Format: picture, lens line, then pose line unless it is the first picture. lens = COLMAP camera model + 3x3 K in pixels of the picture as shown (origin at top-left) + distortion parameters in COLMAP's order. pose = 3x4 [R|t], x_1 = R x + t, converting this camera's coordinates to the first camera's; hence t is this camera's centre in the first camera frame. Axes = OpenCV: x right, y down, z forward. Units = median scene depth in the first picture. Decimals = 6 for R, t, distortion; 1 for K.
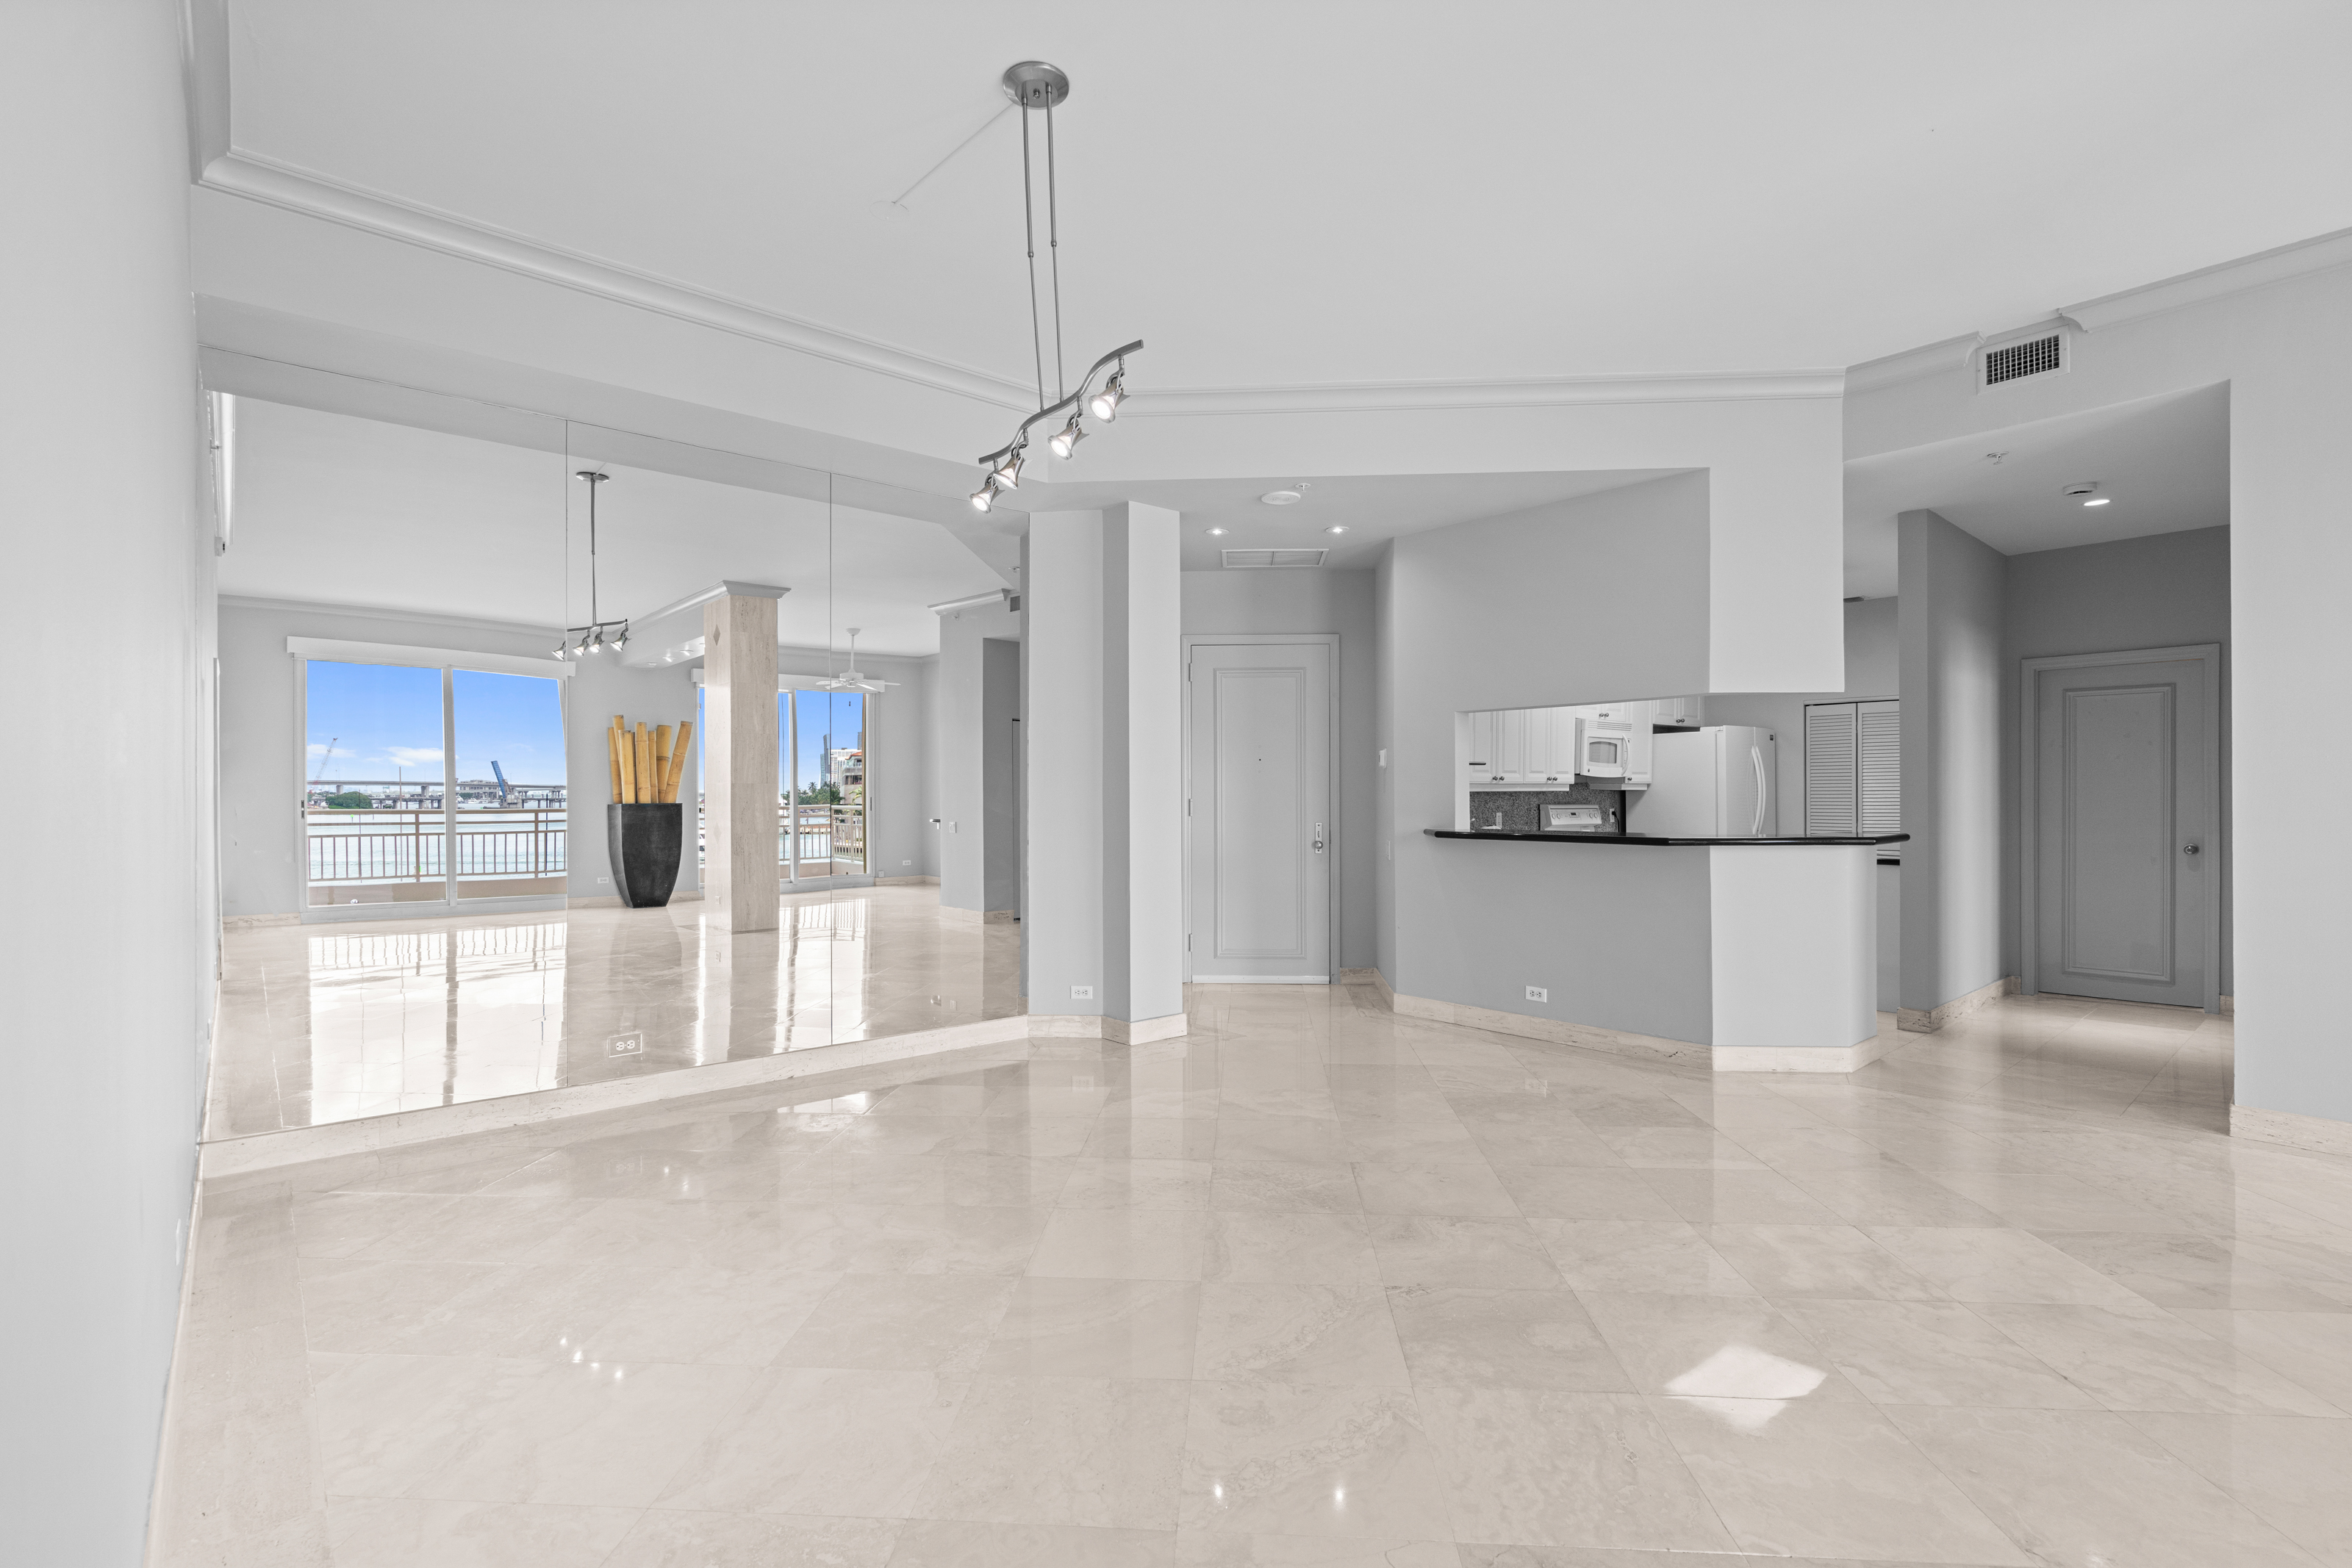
lens RADIAL K [[1067.9, 0, 1181.2], [0, 1067.9, 800.2], [0, 0, 1]] dist [-0.010510, 0.005794]
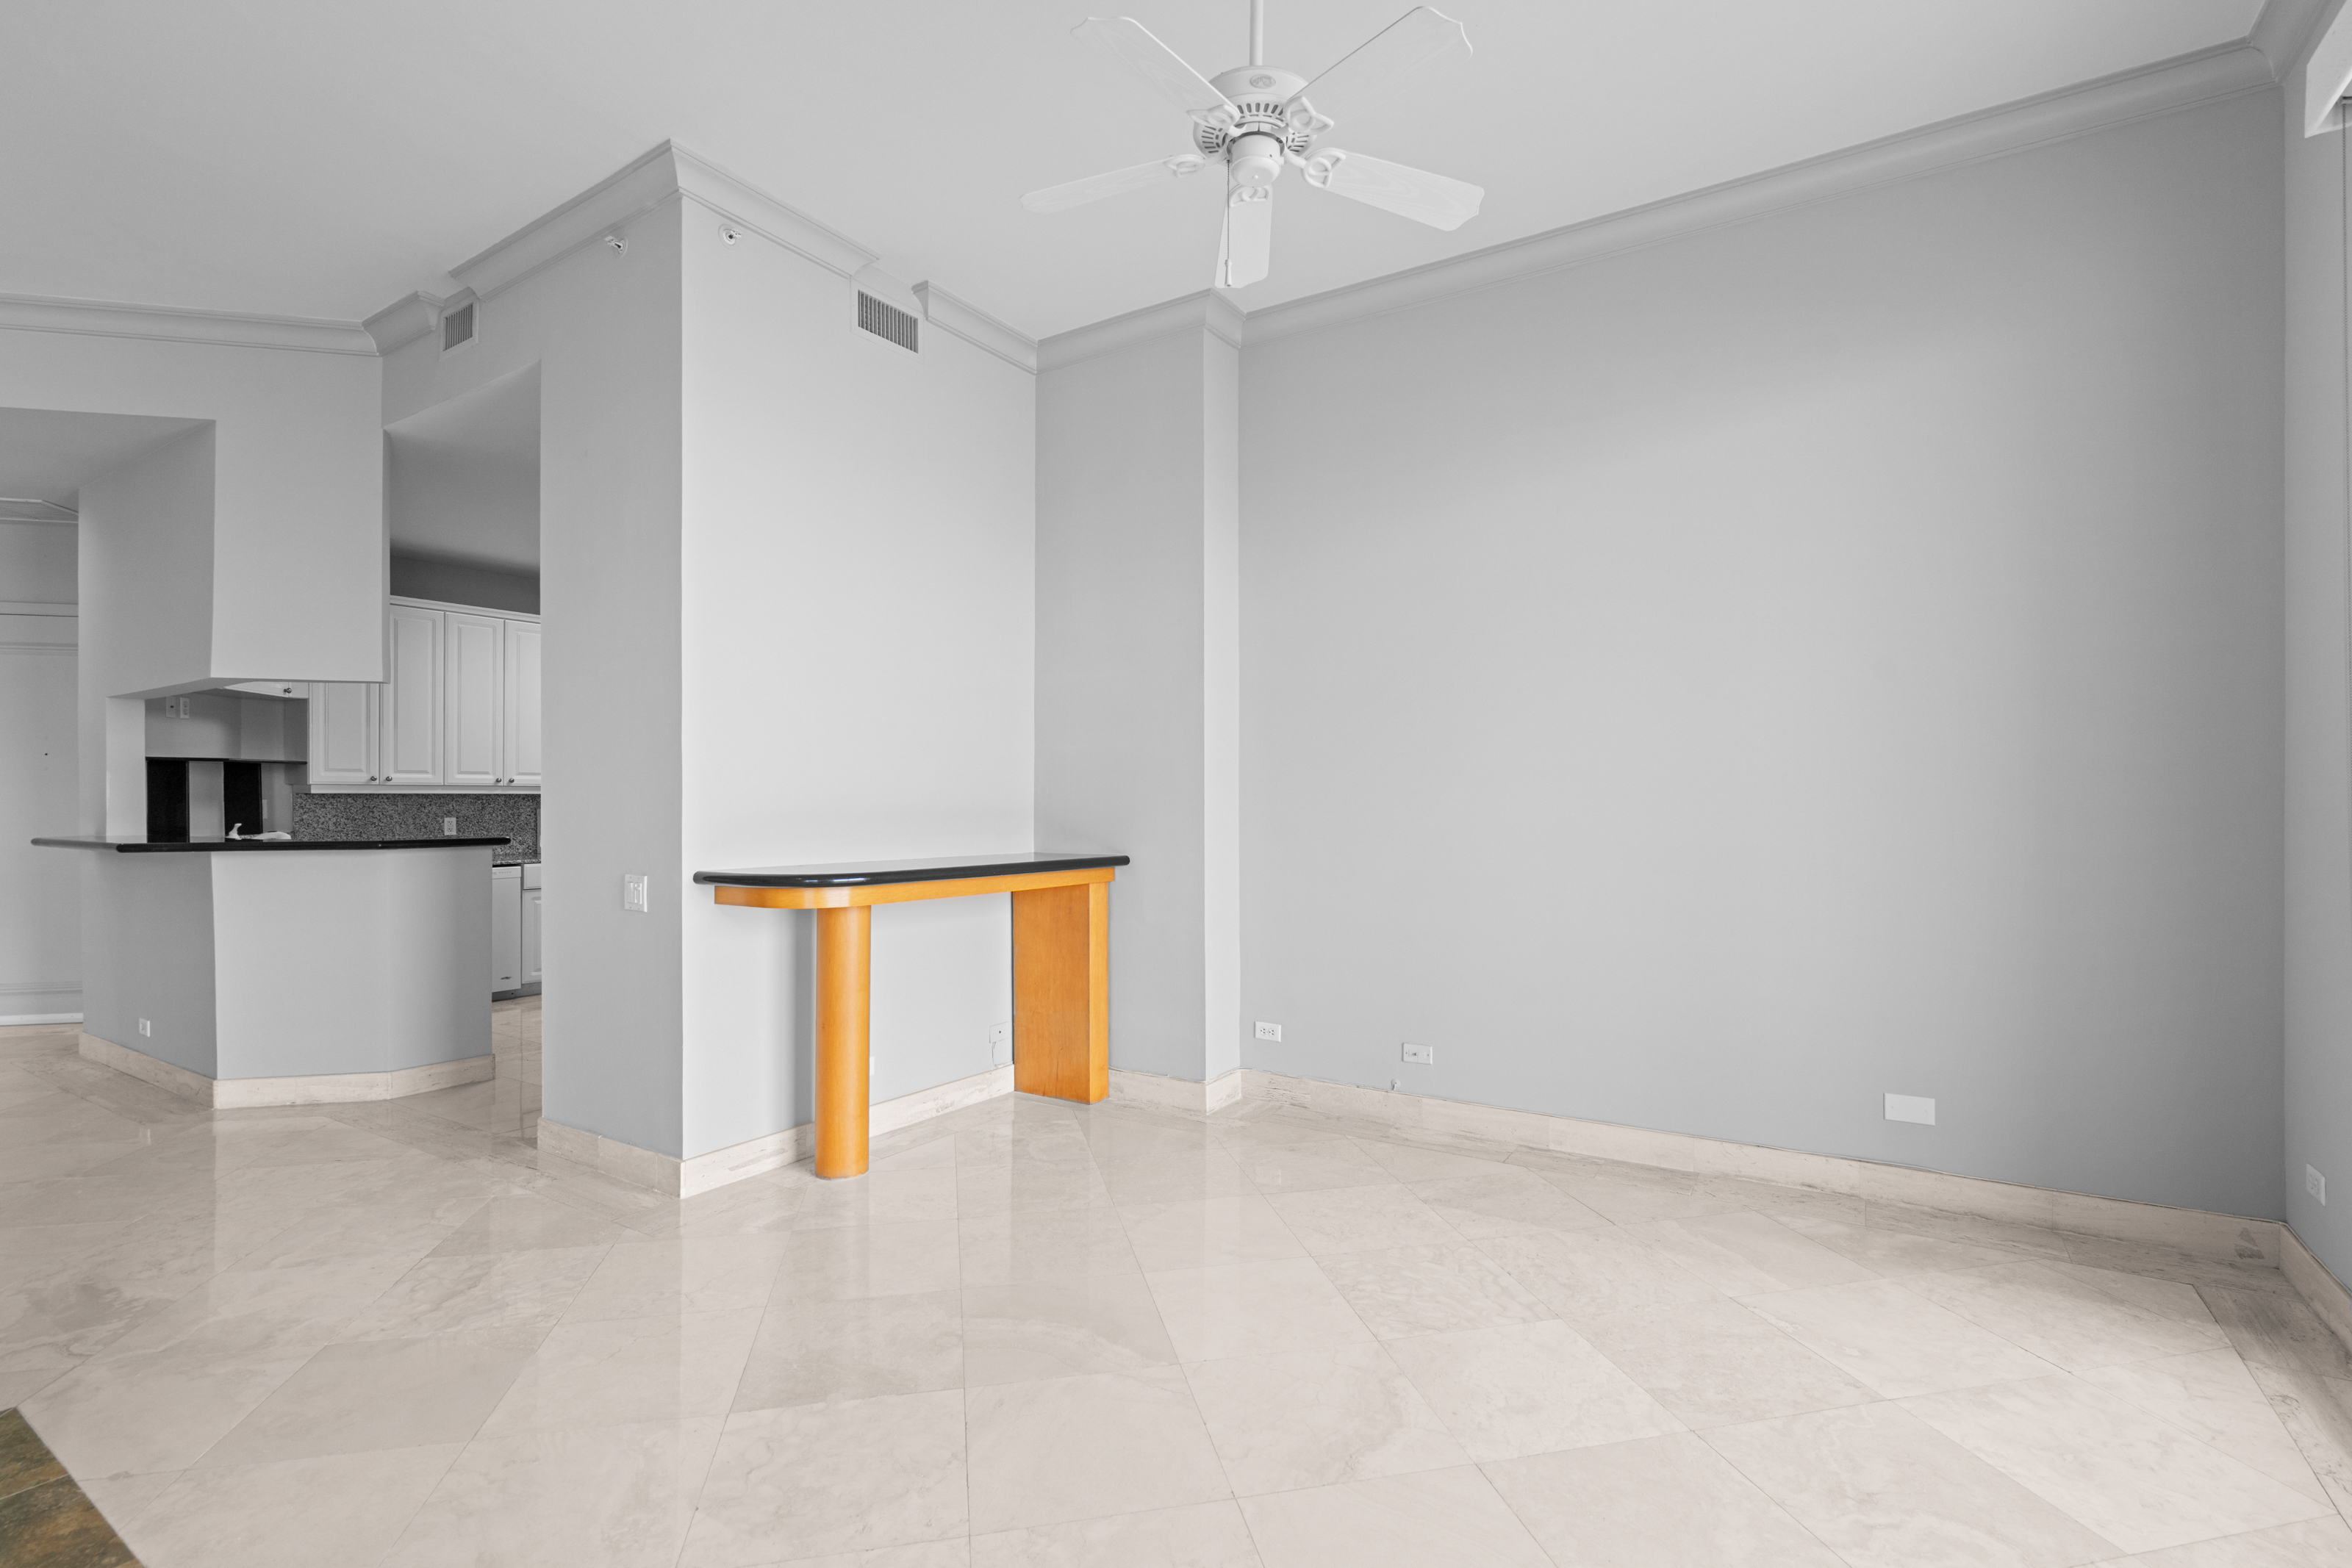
lens RADIAL K [[1067.9, 0, 1173.1], [0, 1067.9, 813.5], [0, 0, 1]] dist [-0.010510, 0.005794]
pose [[0.959149, 0.000875, 0.282901, 0.875700], [-0.001771, 0.999994, 0.002913, 0.006068], [-0.282897, -0.003295, 0.959145, -0.054756]]
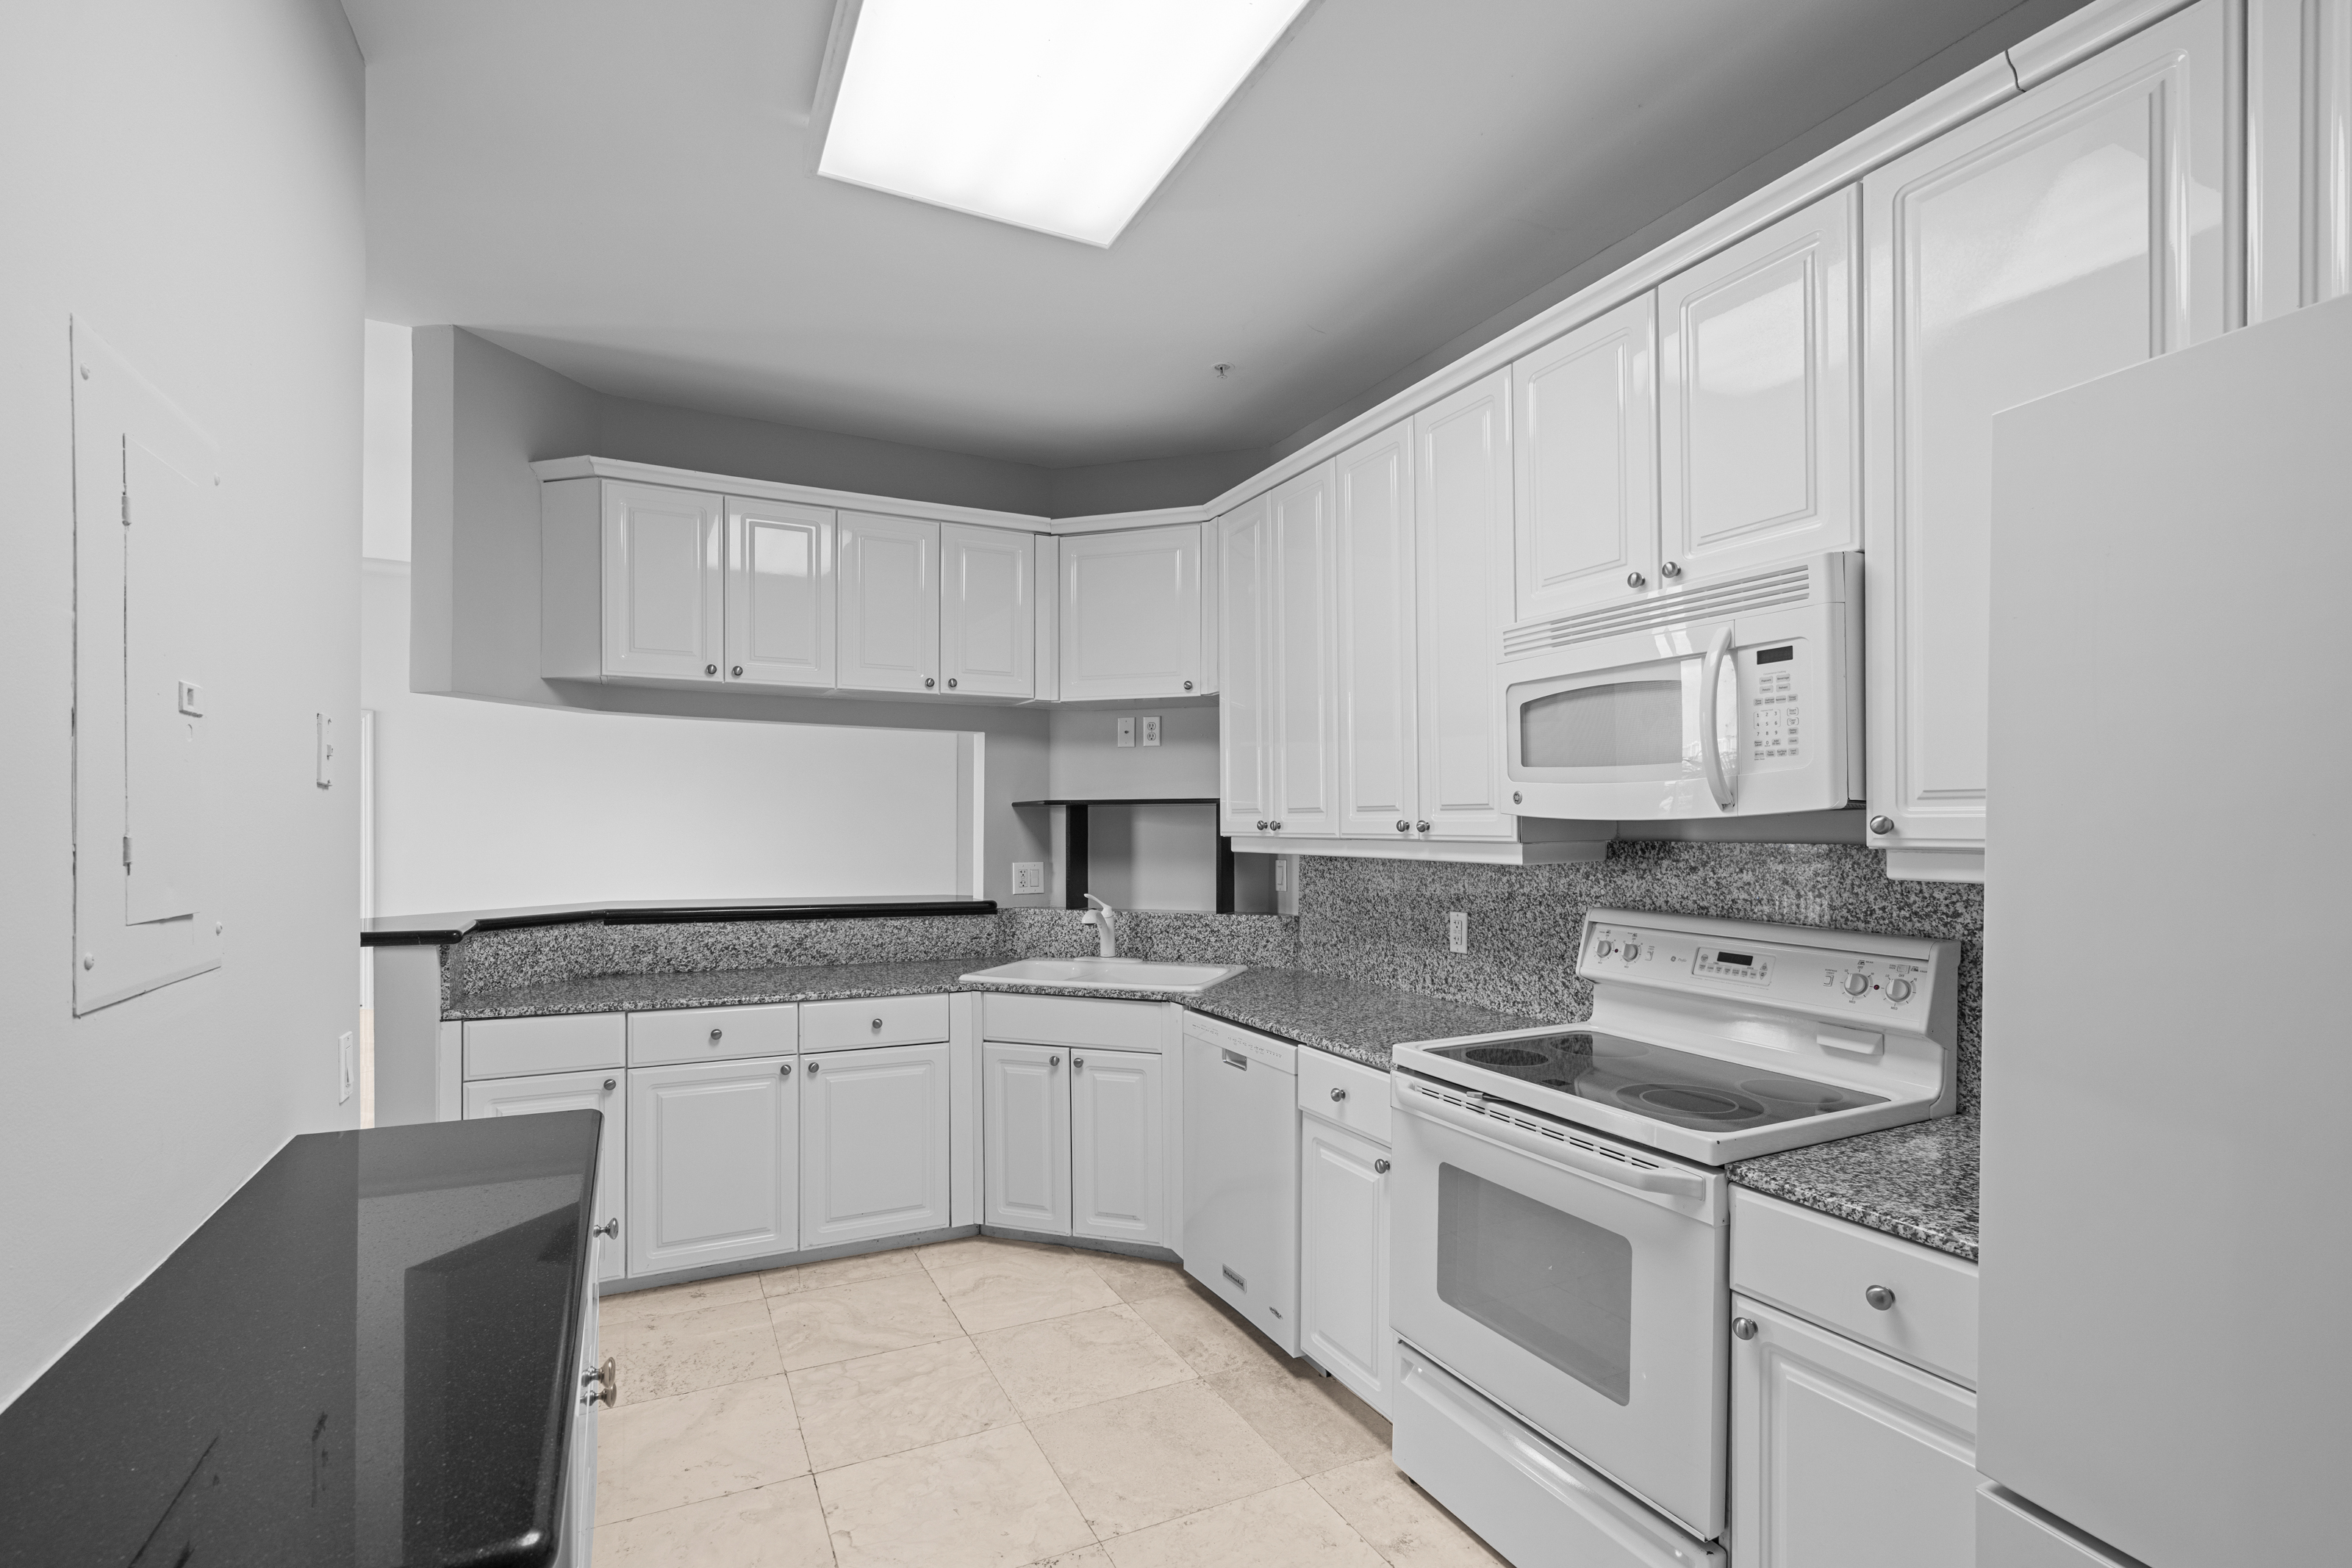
lens RADIAL K [[1067.9, 0, 1175.4], [0, 1067.9, 843.9], [0, 0, 1]] dist [-0.010510, 0.005794]
pose [[-0.248714, 0.017496, -0.968419, 0.974255], [-0.015972, 0.999627, 0.022162, -0.028596], [0.968445, 0.020980, -0.248342, 1.383416]]
